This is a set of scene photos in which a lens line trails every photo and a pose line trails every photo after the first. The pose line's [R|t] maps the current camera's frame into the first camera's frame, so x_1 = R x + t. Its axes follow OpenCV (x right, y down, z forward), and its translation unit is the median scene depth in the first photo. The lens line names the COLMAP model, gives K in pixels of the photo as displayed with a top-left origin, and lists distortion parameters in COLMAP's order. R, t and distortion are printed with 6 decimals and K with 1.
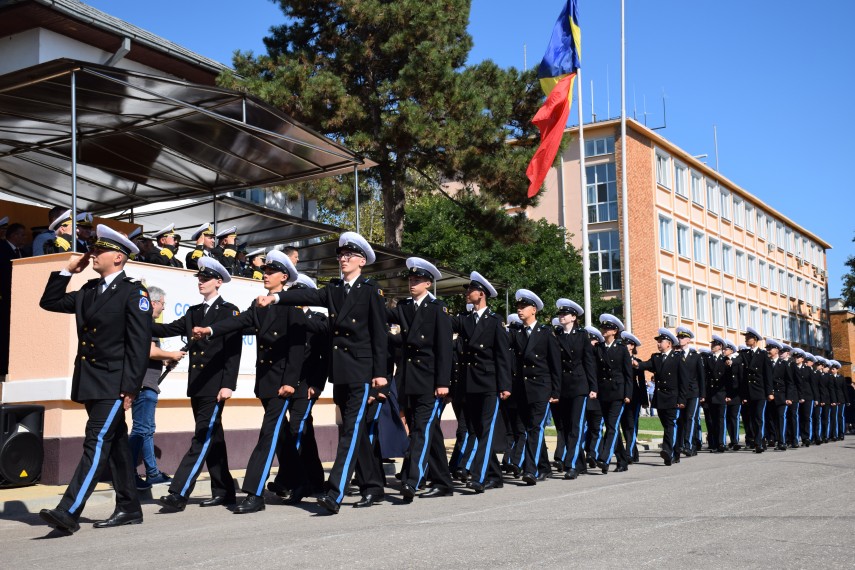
lens RADIAL K [[1047.3, 0, 424.9], [0, 1047.3, 286.0], [0, 0, 1]] dist [0.051836, 0.000000]
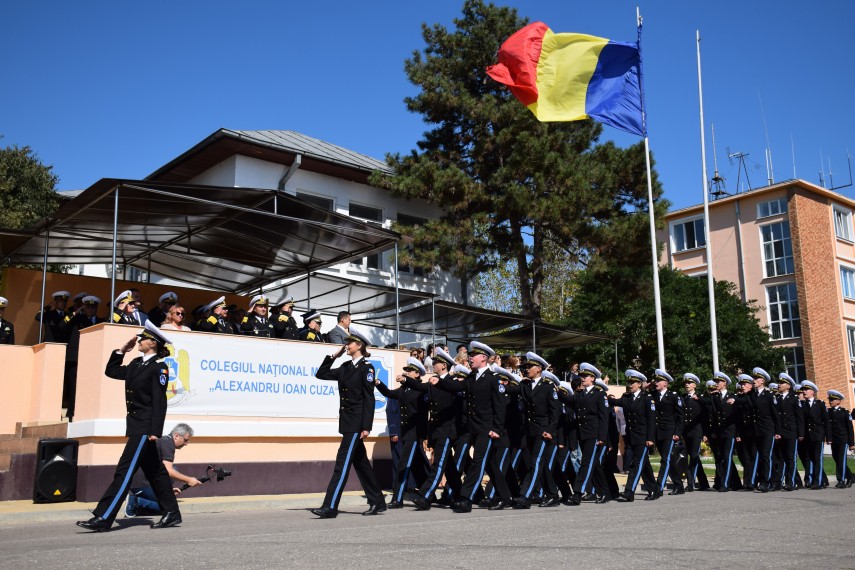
lens RADIAL K [[887.3, 0, 431.3], [0, 887.3, 287.0], [0, 0, 1]] dist [-0.031912, 0.000000]
pose [[0.954045, -0.052100, -0.295100, 0.157115], [0.032757, 0.997001, -0.070119, 0.005583], [0.297868, 0.057230, 0.952890, 0.029910]]
